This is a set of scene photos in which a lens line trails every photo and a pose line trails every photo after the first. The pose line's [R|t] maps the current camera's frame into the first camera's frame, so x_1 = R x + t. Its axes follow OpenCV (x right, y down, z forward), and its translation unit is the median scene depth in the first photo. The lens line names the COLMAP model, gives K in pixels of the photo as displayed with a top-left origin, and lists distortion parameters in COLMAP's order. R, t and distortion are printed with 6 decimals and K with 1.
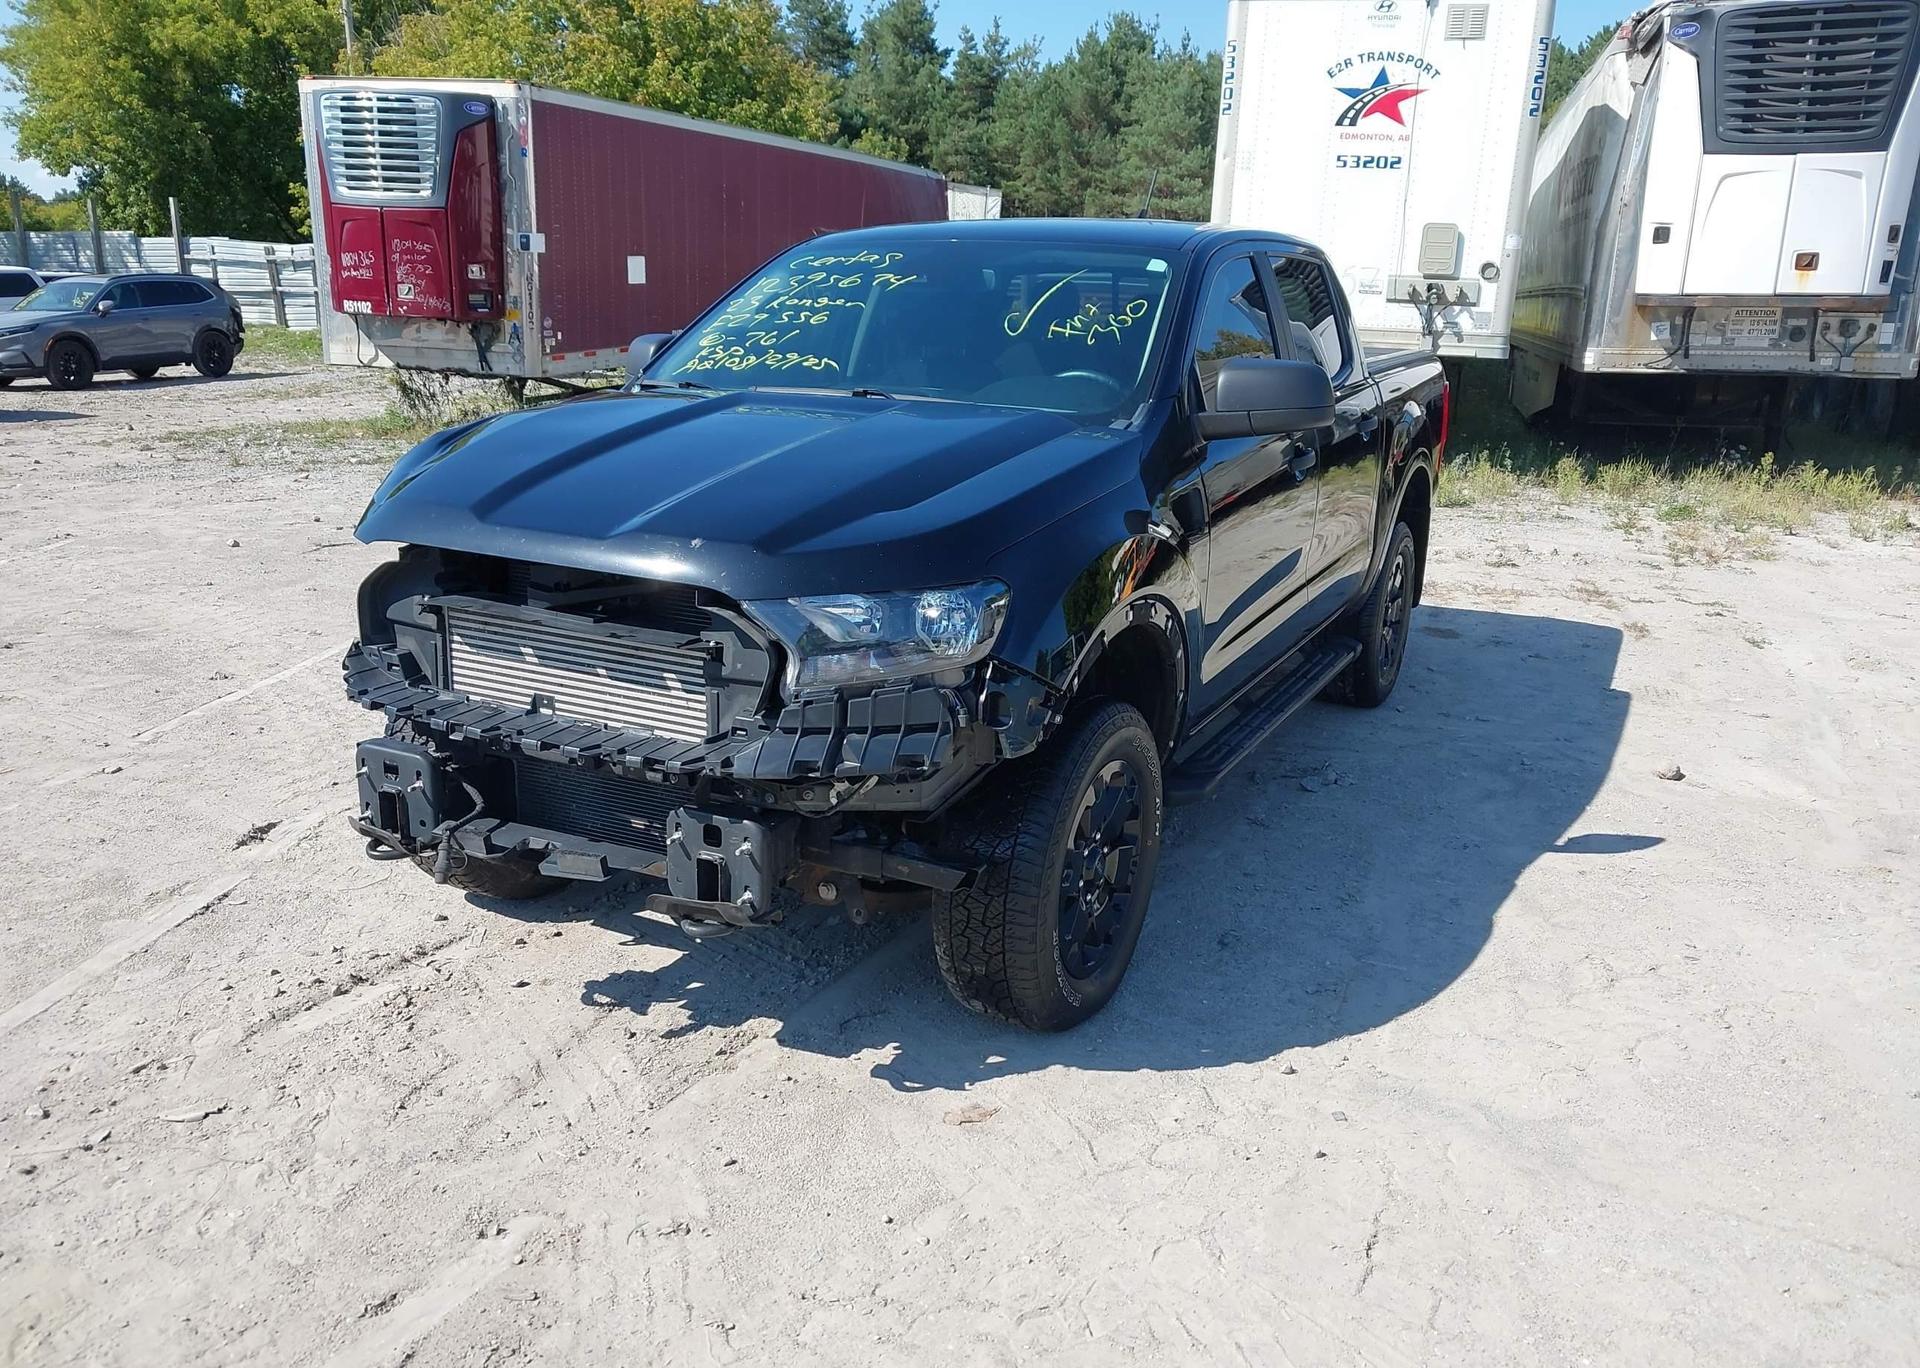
lens RADIAL K [[1500.9, 0, 932.7], [0, 1500.9, 705.2], [0, 0, 1]] dist [-0.005990, 0.019153]
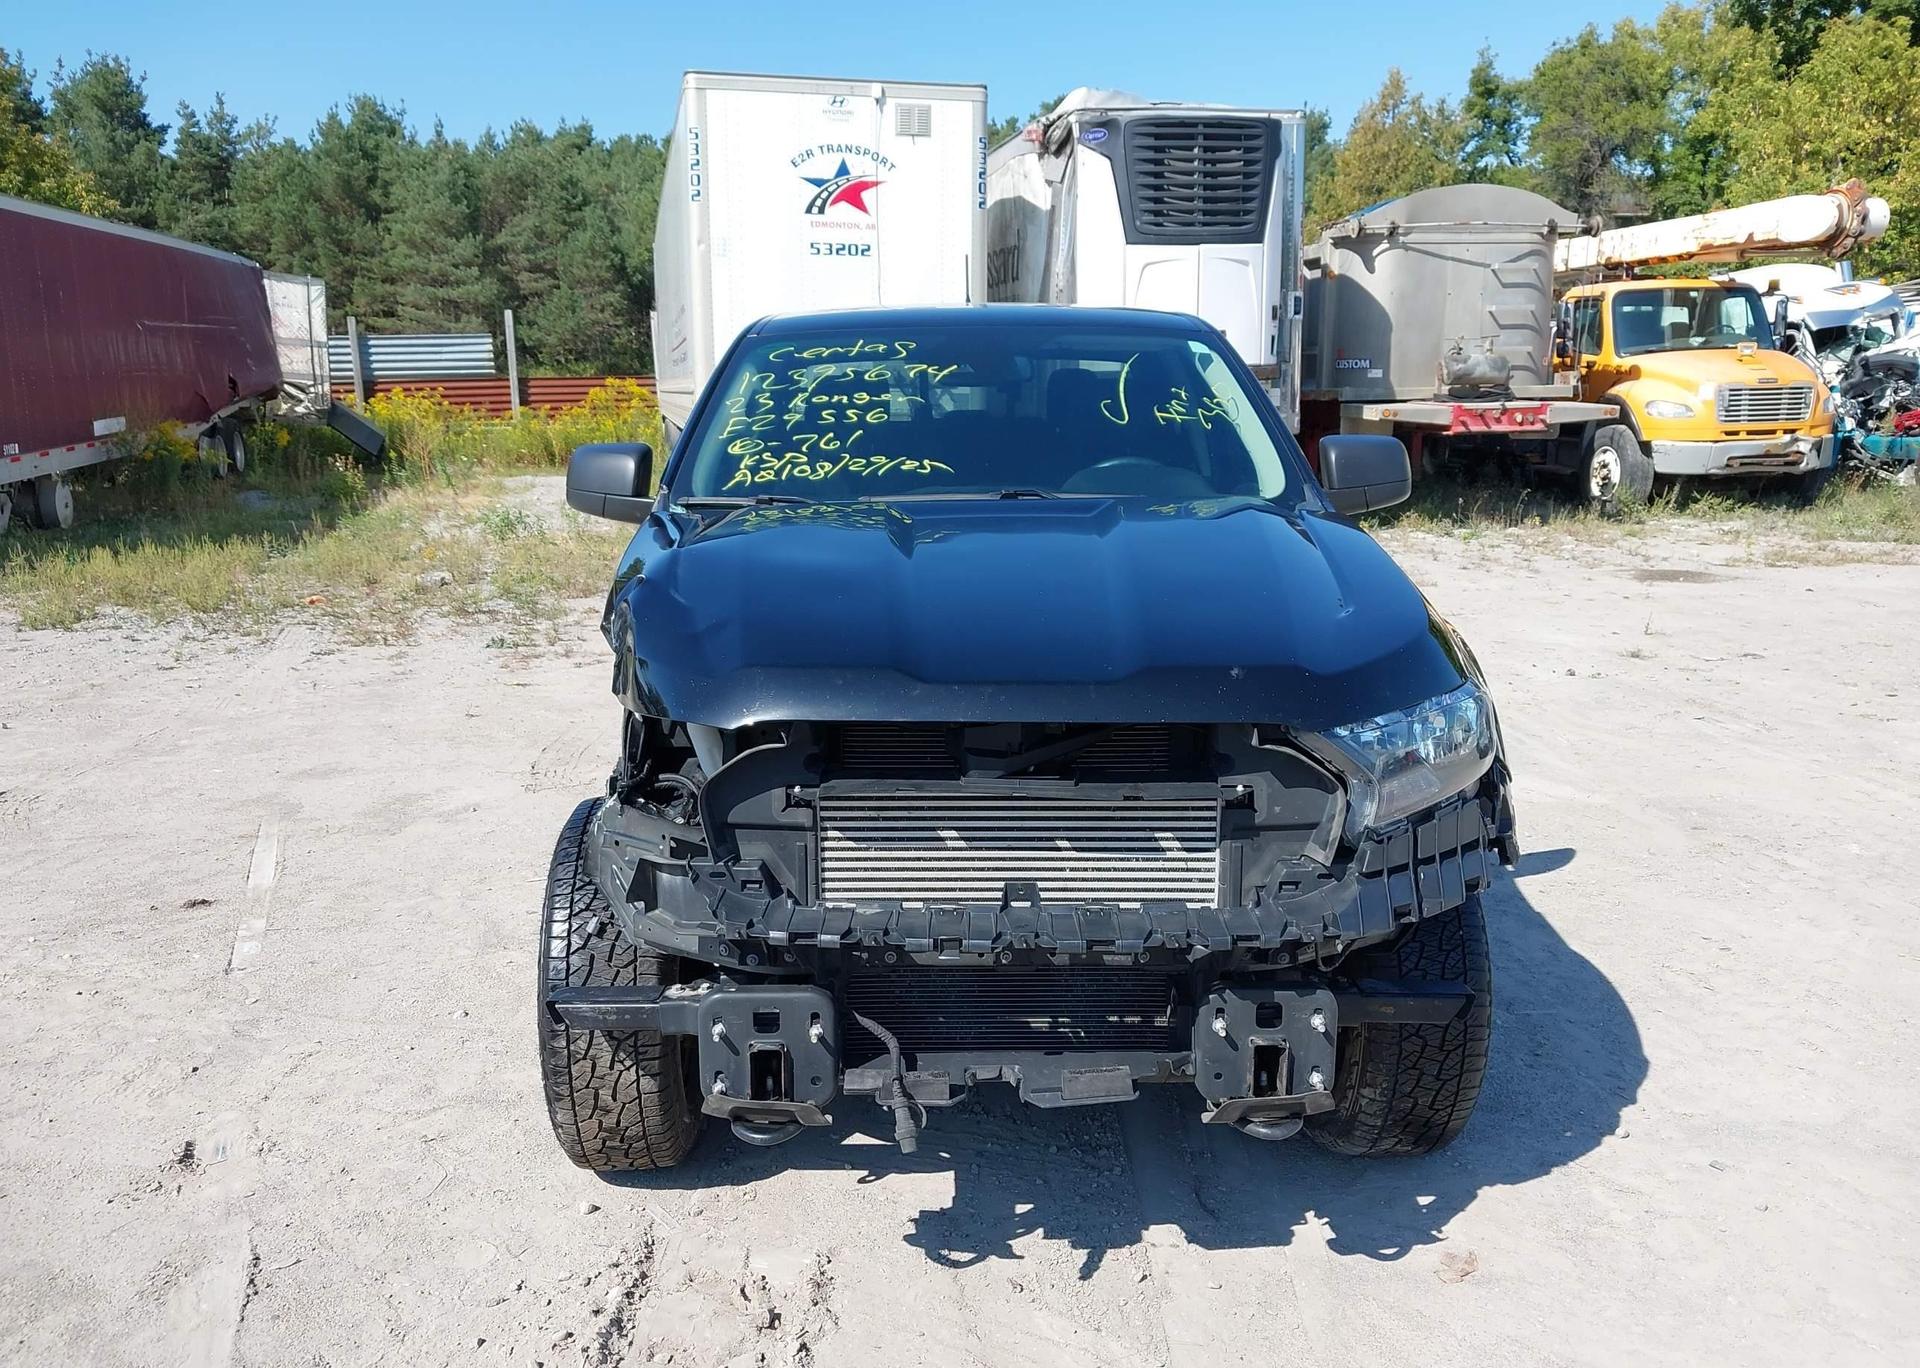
lens RADIAL K [[1540.6, 0, 929.0], [0, 1540.6, 689.2], [0, 0, 1]] dist [0.003838, 0.001965]
pose [[0.893014, -0.118089, 0.434260, -0.145189], [0.148494, 0.988235, -0.036630, -0.019469], [-0.424825, 0.097196, 0.900043, 0.061445]]
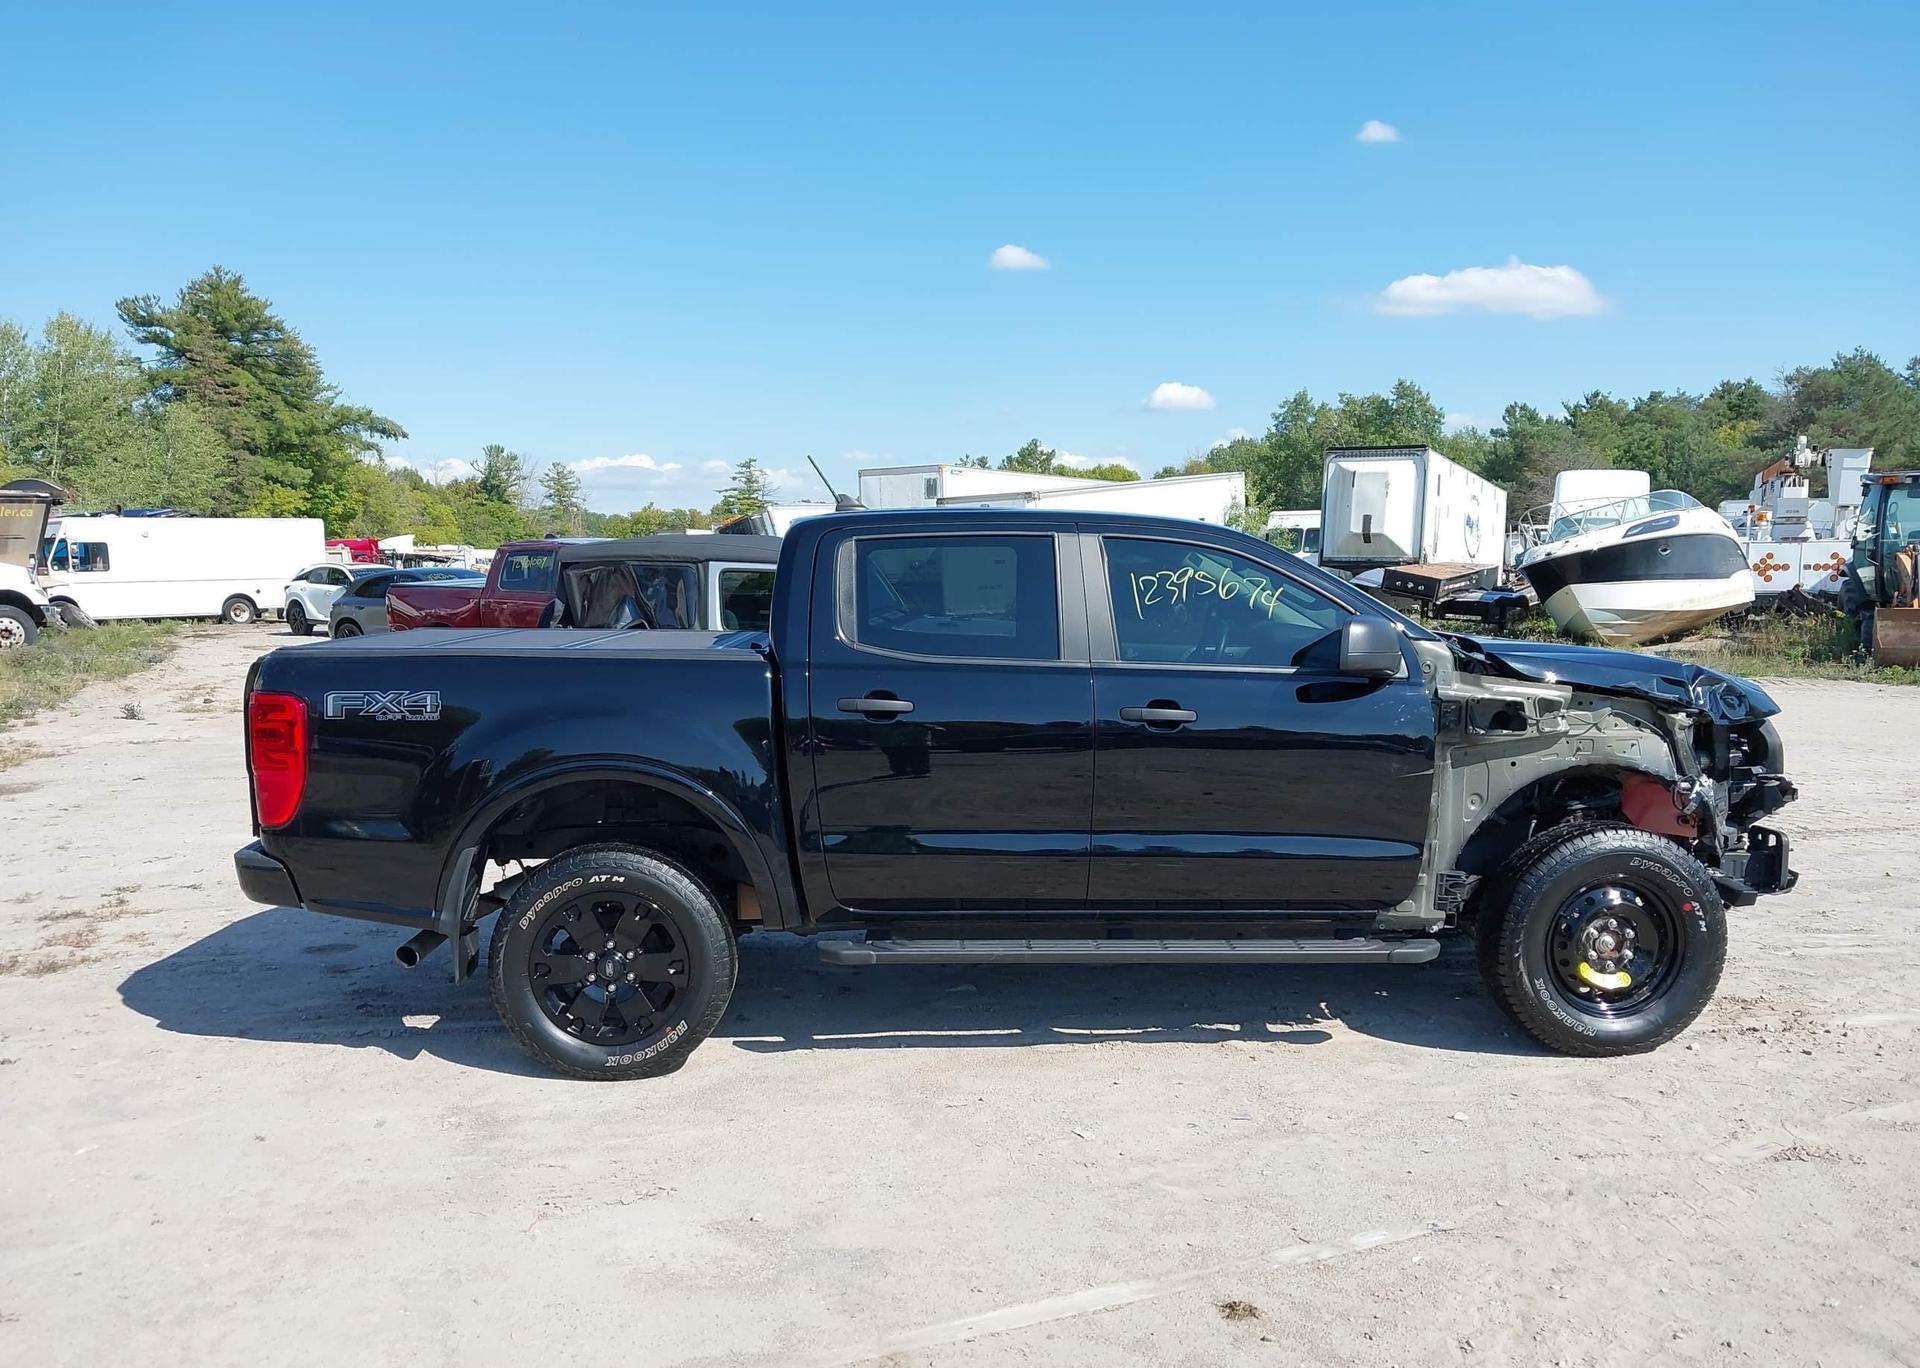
lens RADIAL K [[1497.6, 0, 960.0], [0, 1497.6, 684.0], [0, 0, 1]] dist [0.002680, -0.014994]
pose [[-0.479106, -0.090738, 0.873054, -0.332018], [0.231508, 0.946360, 0.225402, -0.172669], [-0.846677, 0.310111, -0.432400, 0.589375]]
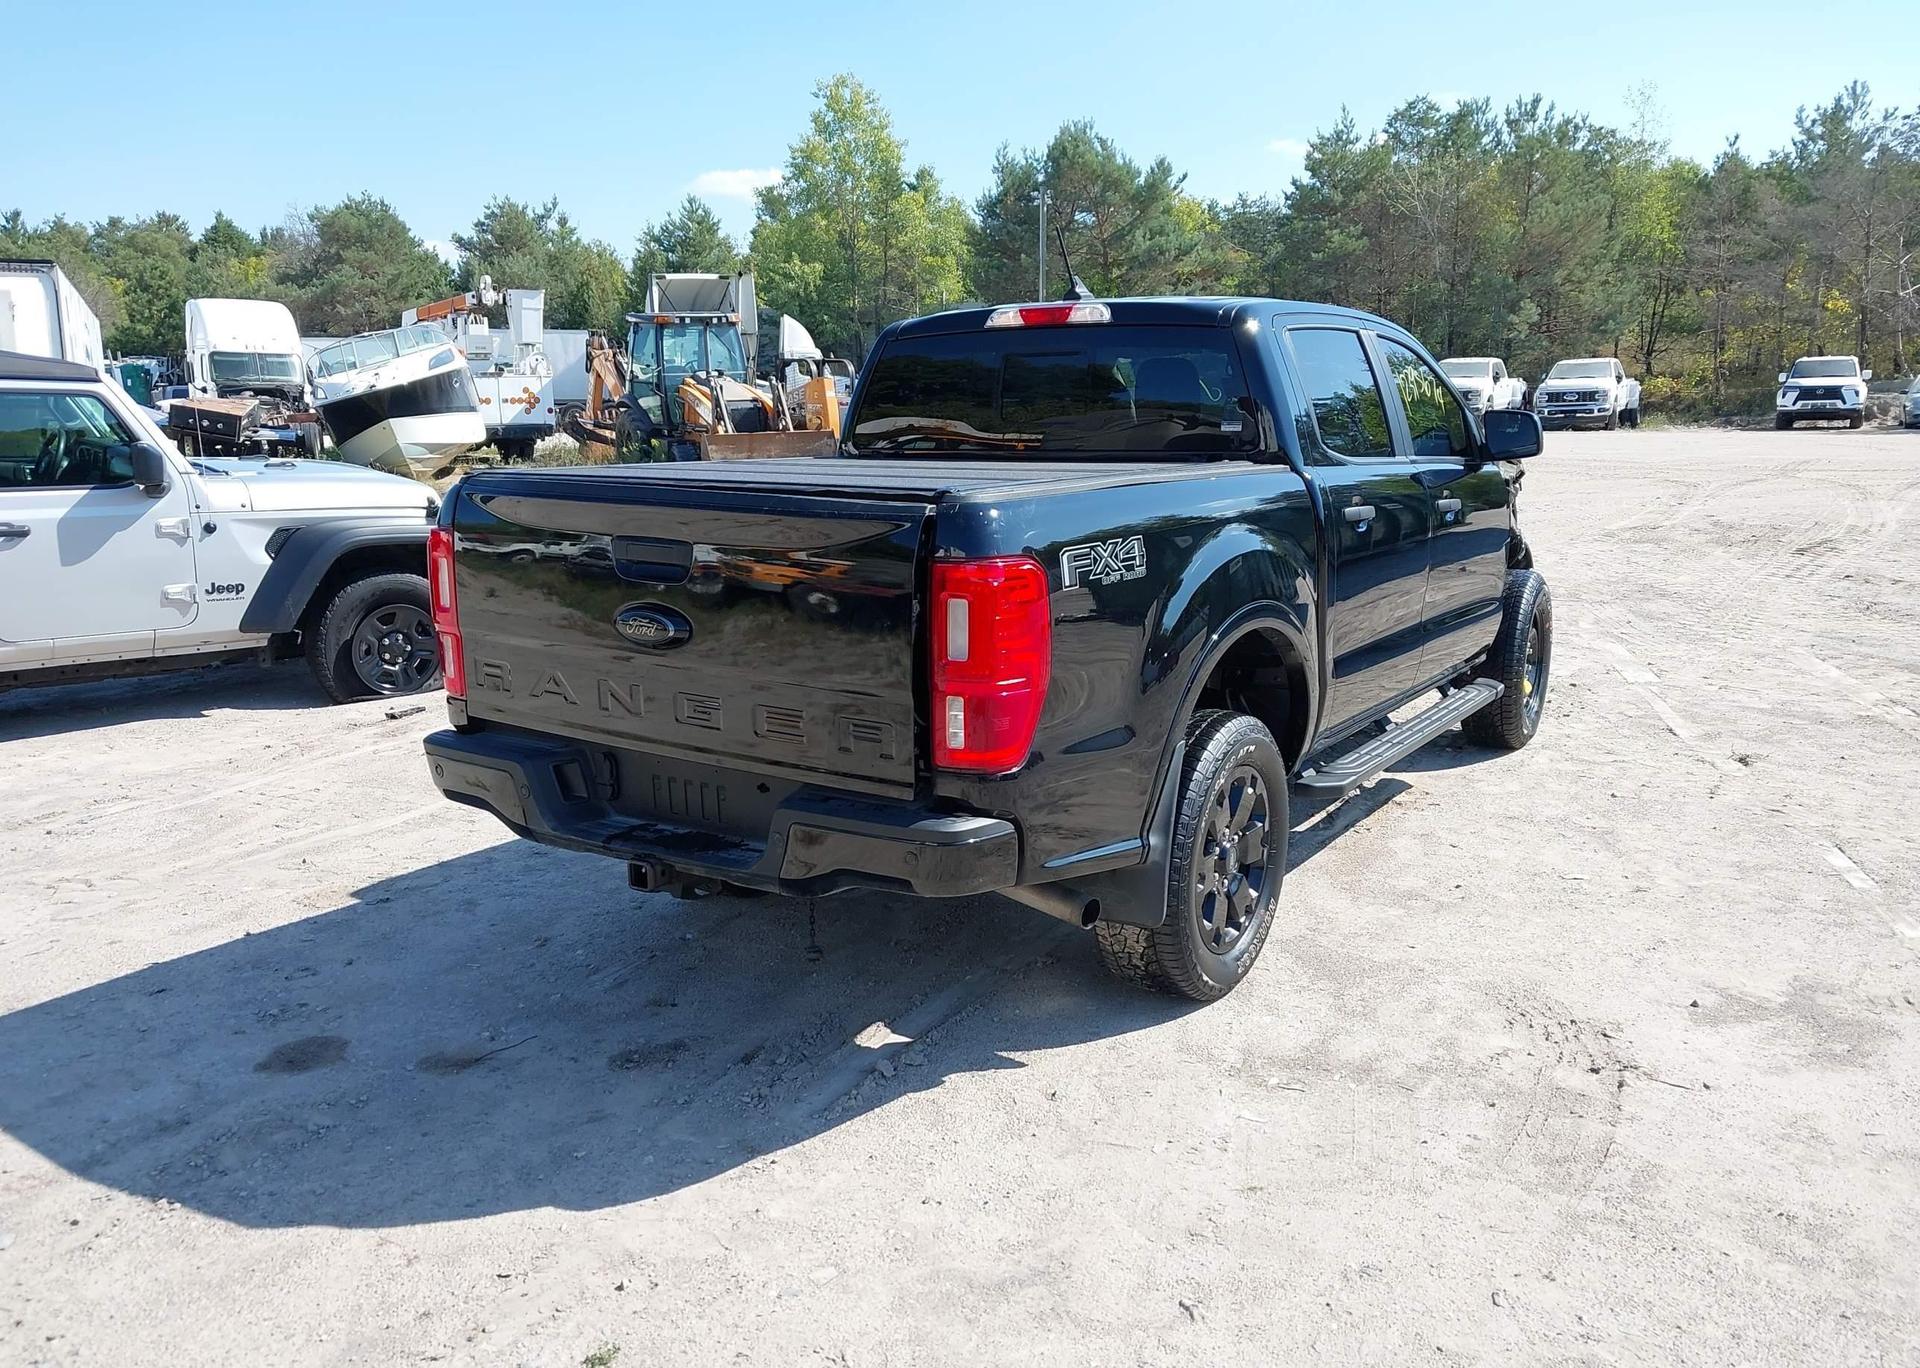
lens RADIAL K [[1504.2, 0, 930.8], [0, 1504.2, 724.3], [0, 0, 1]] dist [0.006113, -0.007971]
pose [[-0.991225, -0.039255, 0.126222, 0.040419], [0.025173, 0.881357, 0.471781, -0.210905], [-0.129766, 0.470818, -0.872635, 0.780229]]
